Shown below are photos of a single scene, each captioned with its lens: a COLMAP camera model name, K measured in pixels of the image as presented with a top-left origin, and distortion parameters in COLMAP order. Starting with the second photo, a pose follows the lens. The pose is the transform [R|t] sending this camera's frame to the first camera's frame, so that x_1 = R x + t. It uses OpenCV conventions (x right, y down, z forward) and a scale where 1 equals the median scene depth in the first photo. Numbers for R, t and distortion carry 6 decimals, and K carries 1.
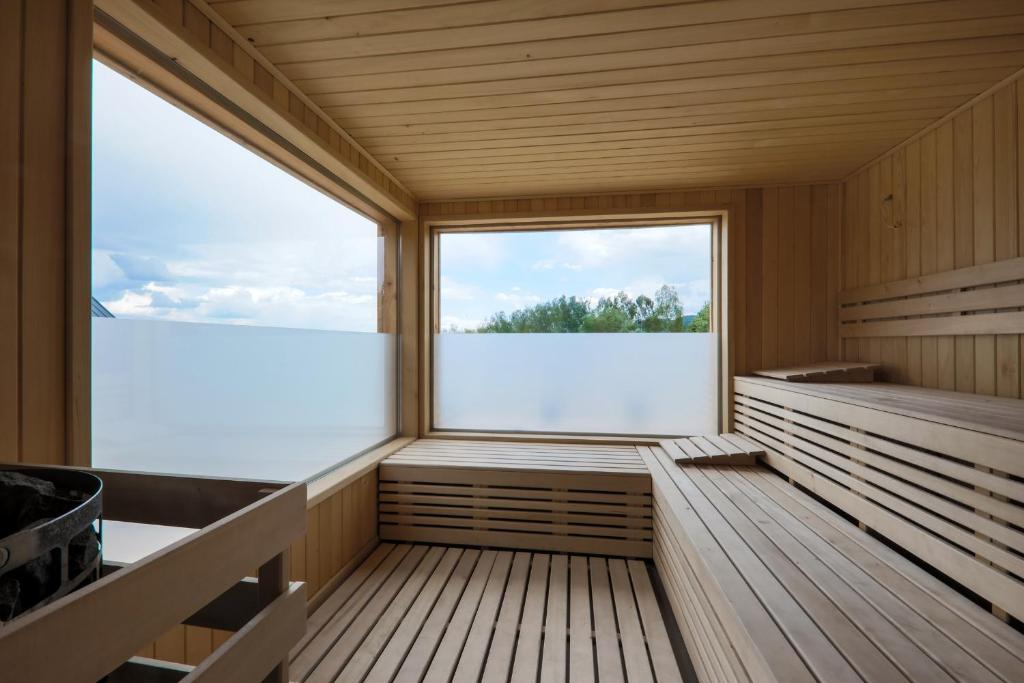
lens RADIAL K [[425.4, 0, 512.8], [0, 425.4, 345.2], [0, 0, 1]] dist [-0.003457, -0.000265]
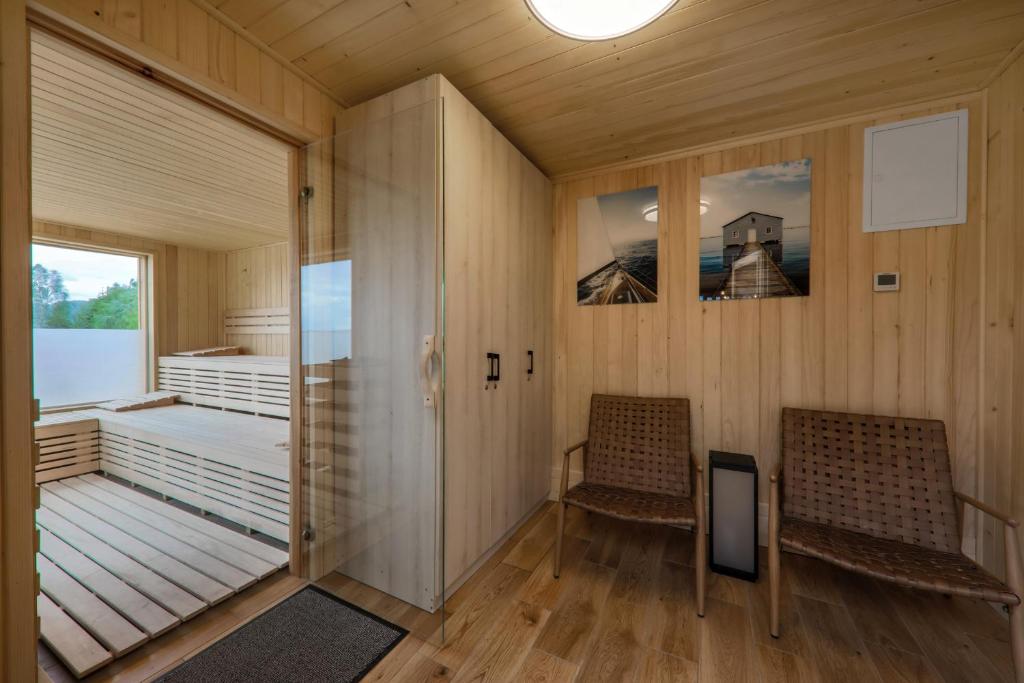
lens RADIAL K [[381.0, 0, 513.9], [0, 381.0, 341.2], [0, 0, 1]] dist [-0.002275, -0.000334]
pose [[0.323913, -0.009673, 0.946037, -0.474264], [-0.004264, 0.999923, 0.011684, -0.011223], [-0.946077, -0.007819, 0.323847, -0.868004]]
